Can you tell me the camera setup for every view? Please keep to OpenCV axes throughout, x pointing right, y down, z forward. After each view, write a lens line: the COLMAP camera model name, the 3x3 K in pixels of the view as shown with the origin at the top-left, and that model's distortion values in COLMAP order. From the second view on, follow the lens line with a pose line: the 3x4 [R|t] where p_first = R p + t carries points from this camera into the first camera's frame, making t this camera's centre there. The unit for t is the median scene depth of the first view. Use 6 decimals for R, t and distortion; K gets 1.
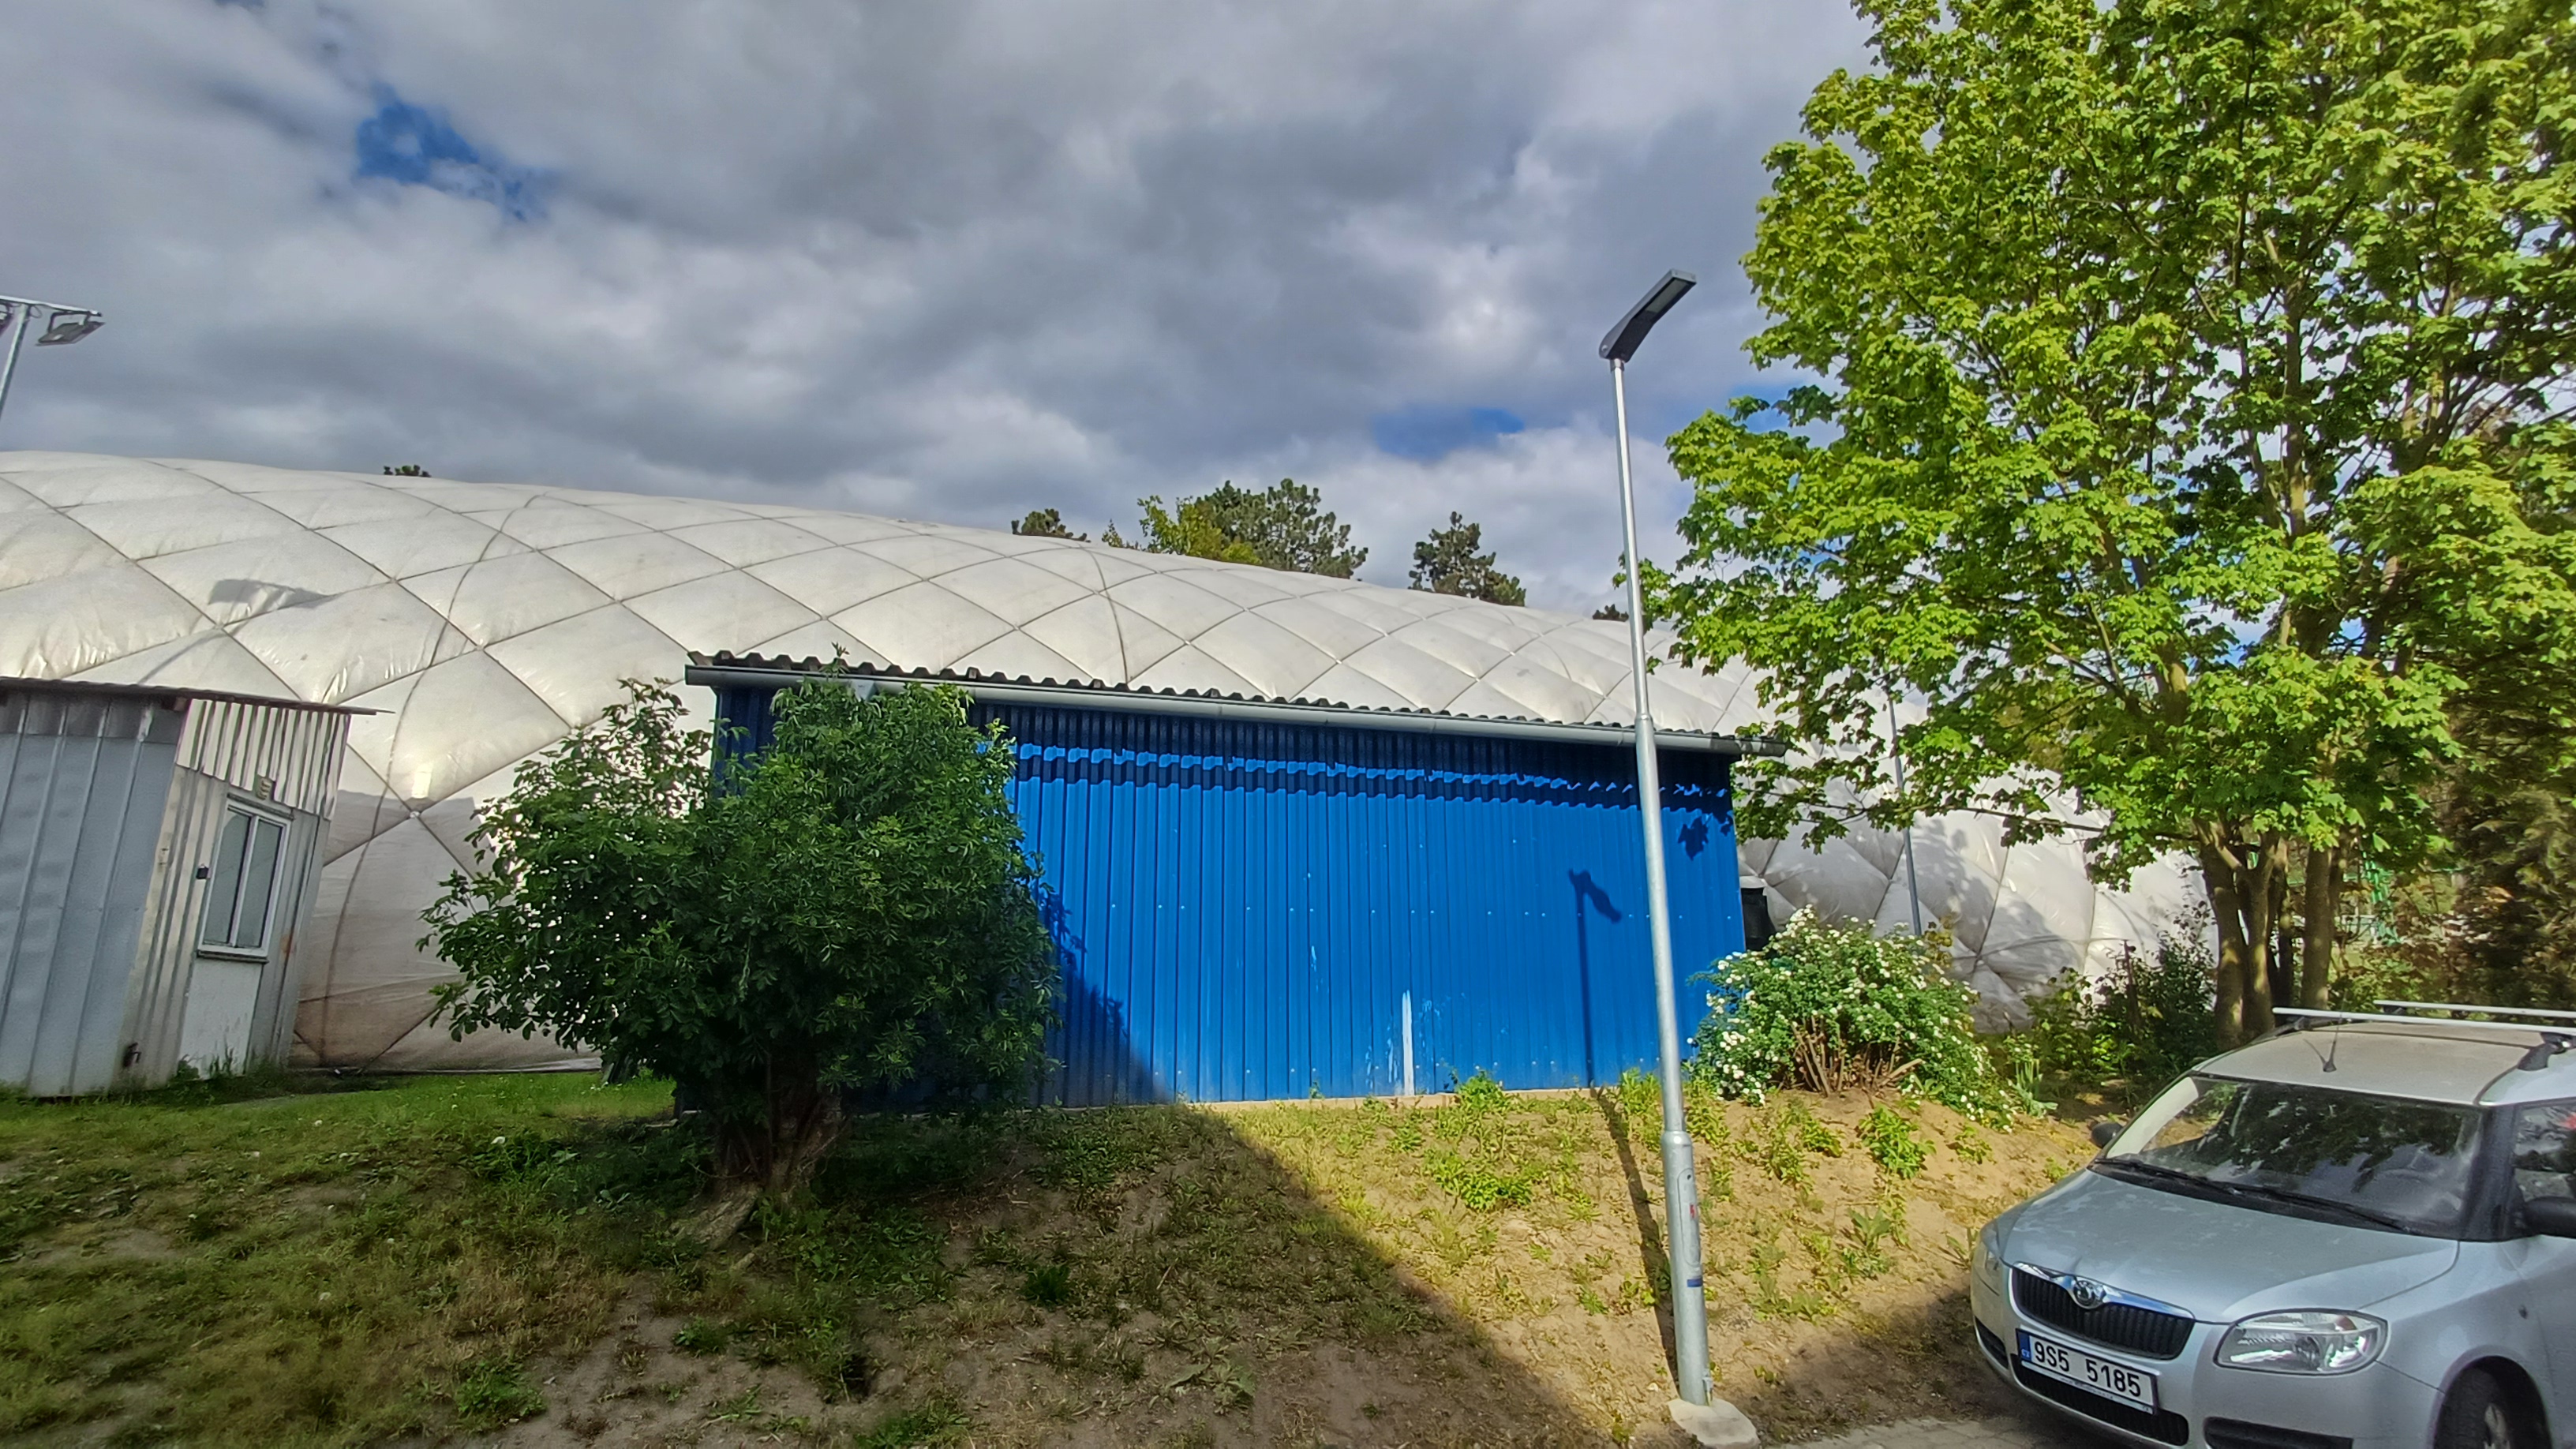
lens RADIAL K [[1201.3, 0, 1301.6], [0, 1201.3, 715.6], [0, 0, 1]] dist [0.002859, 0.003053]
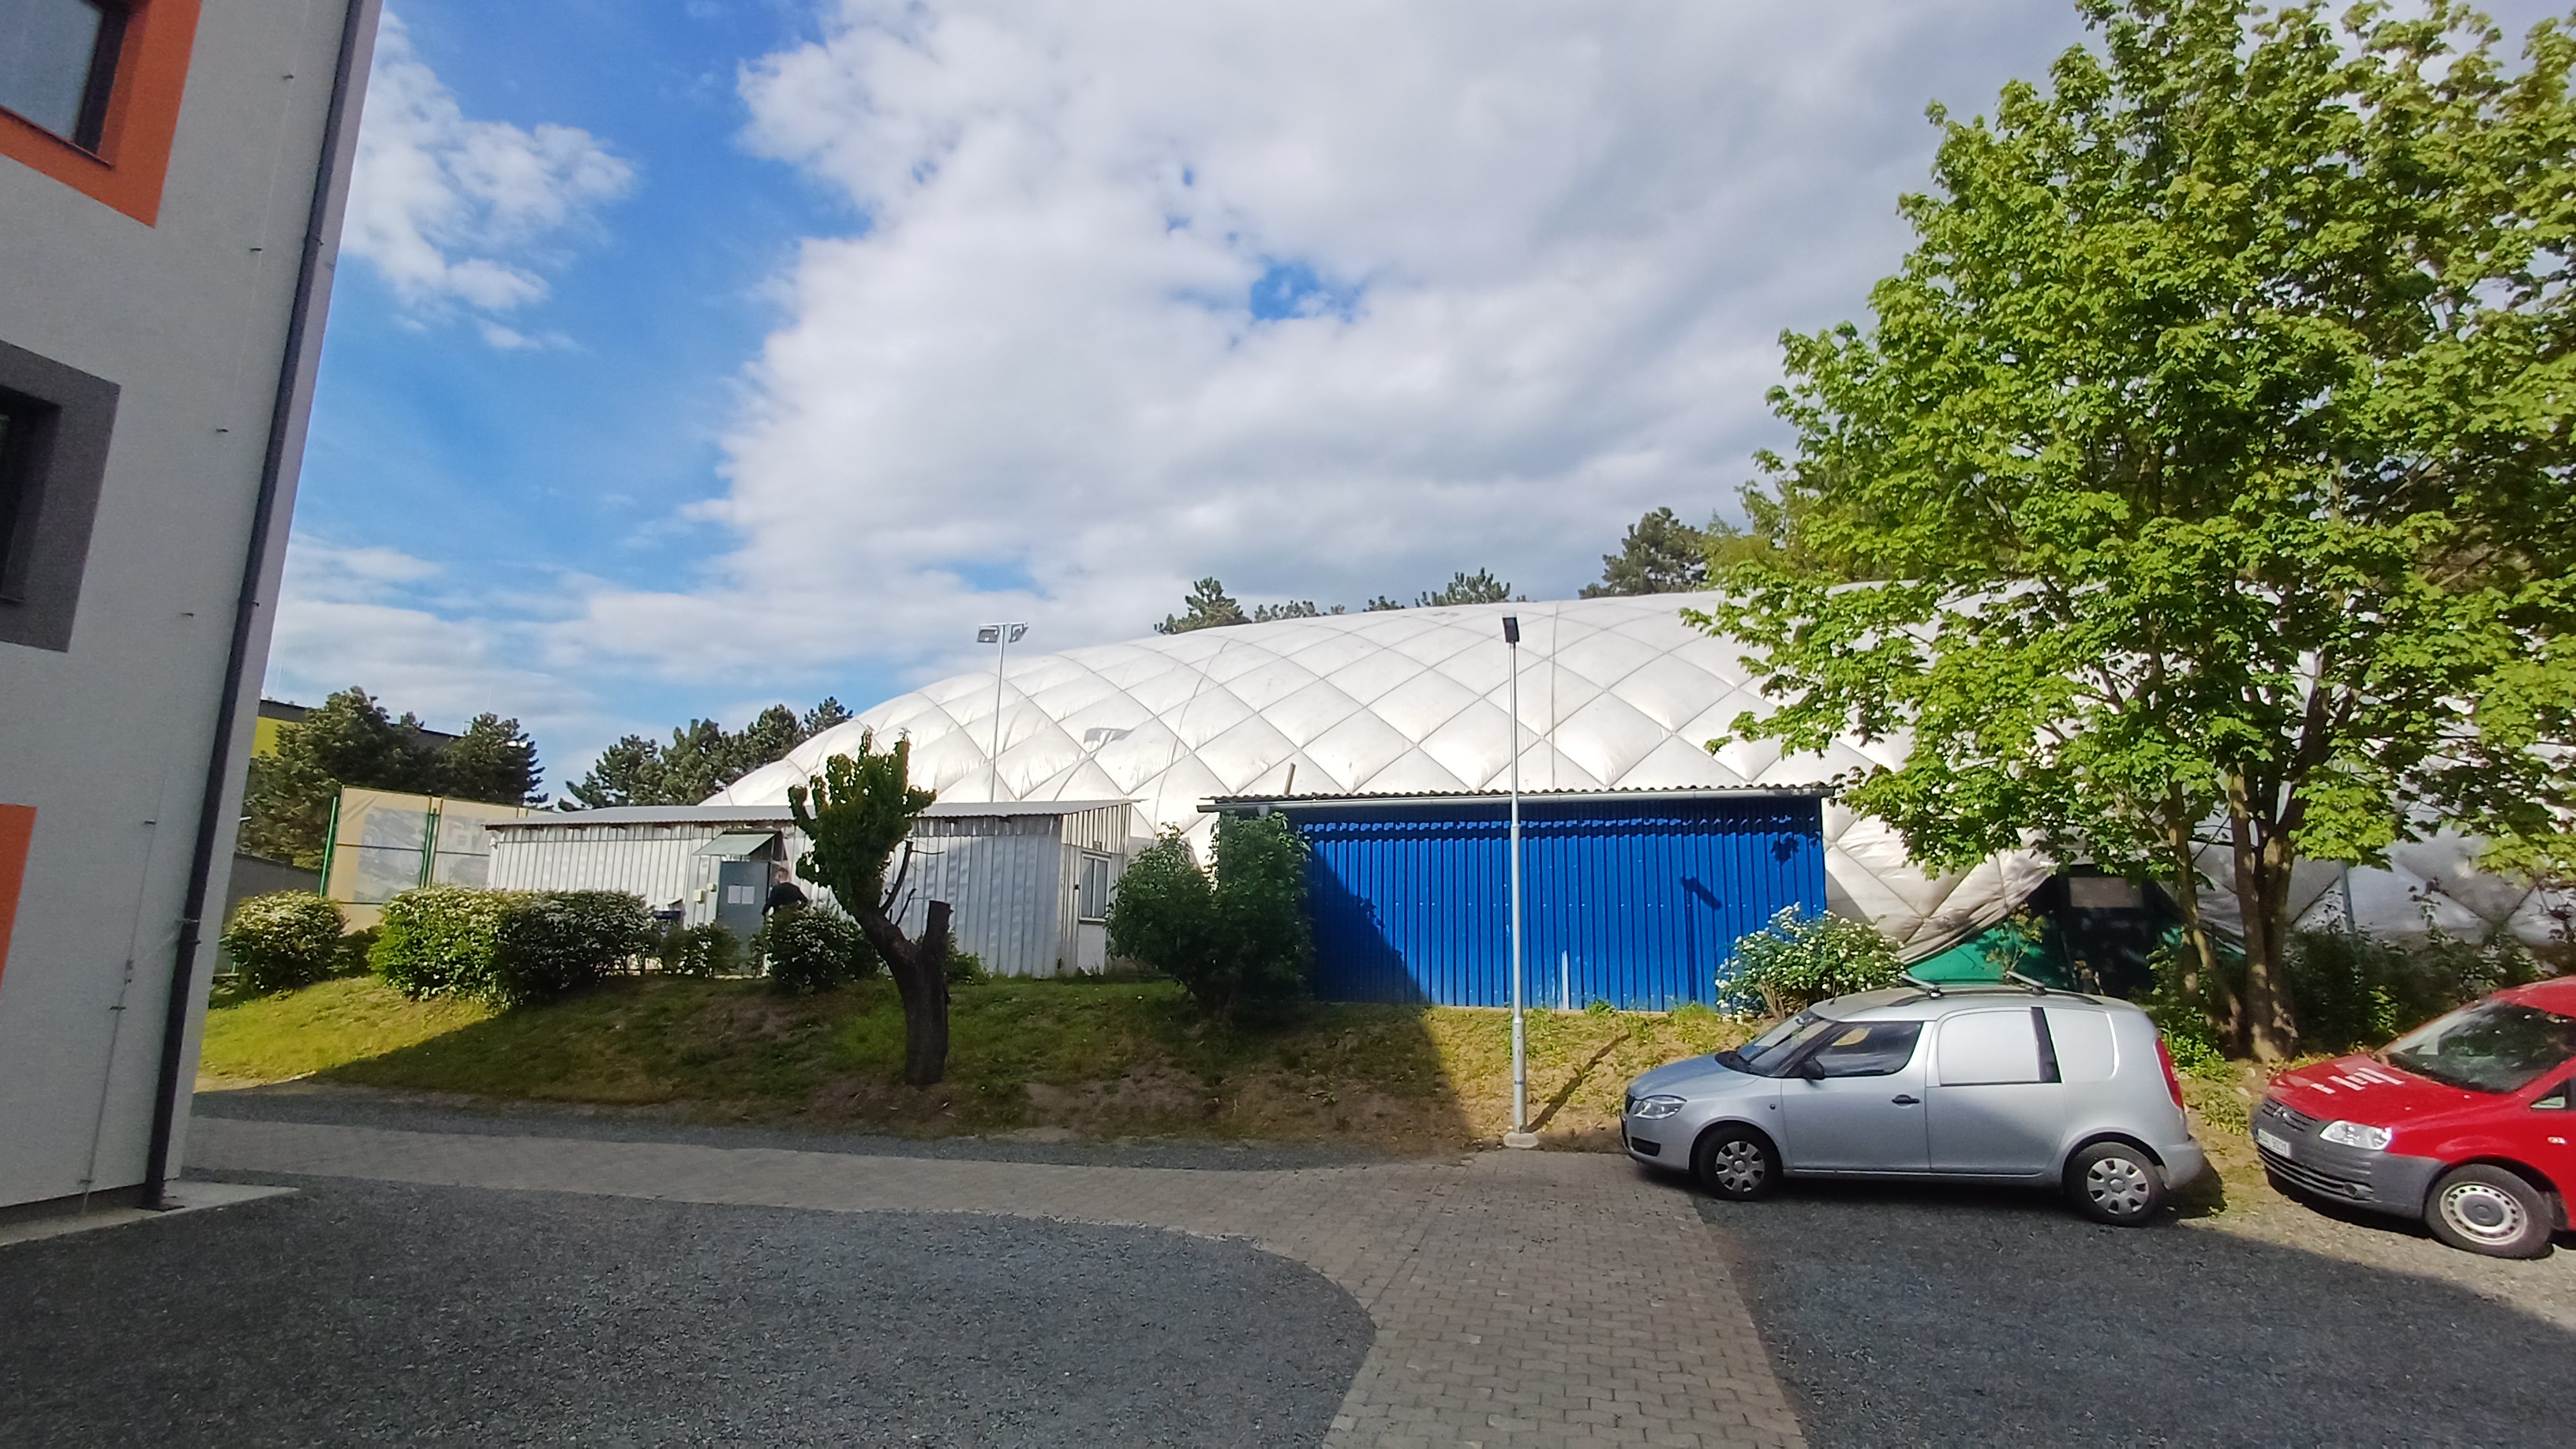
lens RADIAL K [[1201.3, 0, 1286.6], [0, 1201.3, 726.2], [0, 0, 1]] dist [0.002859, 0.003053]
pose [[0.804297, -0.086121, -0.587954, 1.062470], [0.117735, 0.992922, 0.015619, -0.219784], [0.582448, -0.081785, 0.808743, -0.804451]]
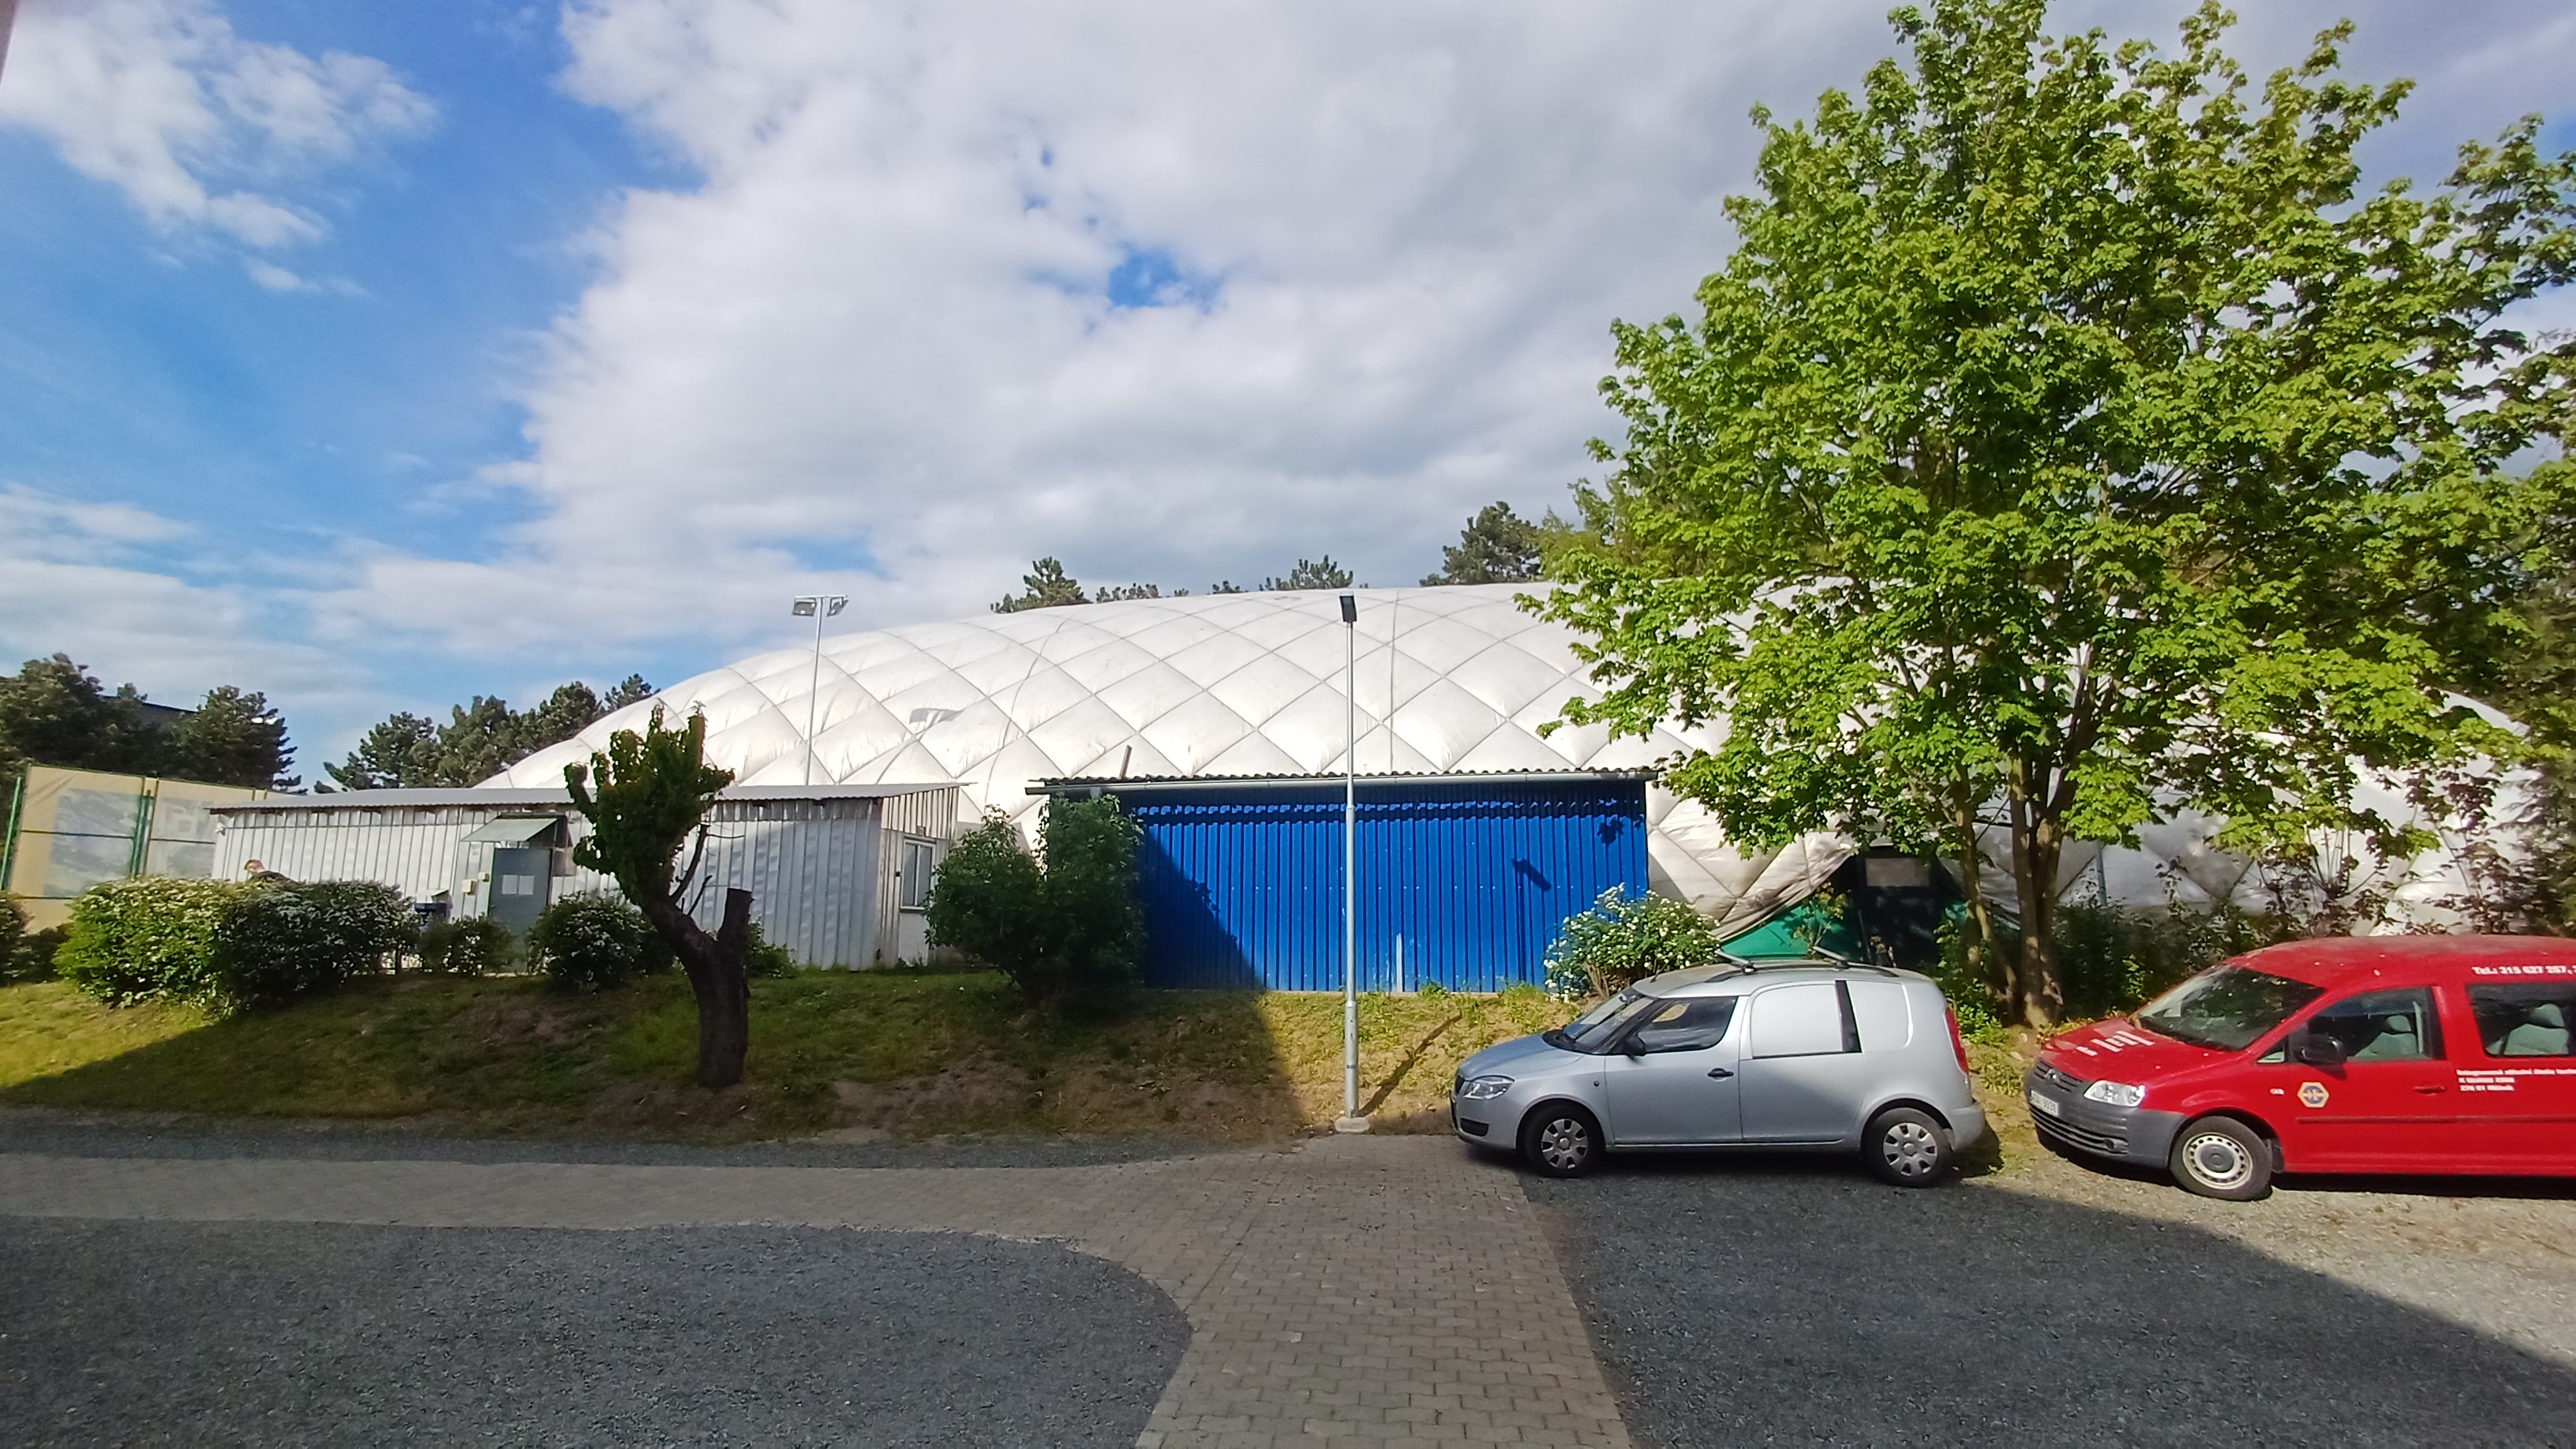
lens RADIAL K [[1201.3, 0, 1289.6], [0, 1201.3, 720.8], [0, 0, 1]] dist [0.002859, 0.003053]
pose [[0.875116, -0.074170, -0.478196, 1.047210], [0.103842, 0.993947, 0.035869, -0.202382], [0.472641, -0.081046, 0.877520, -0.751511]]
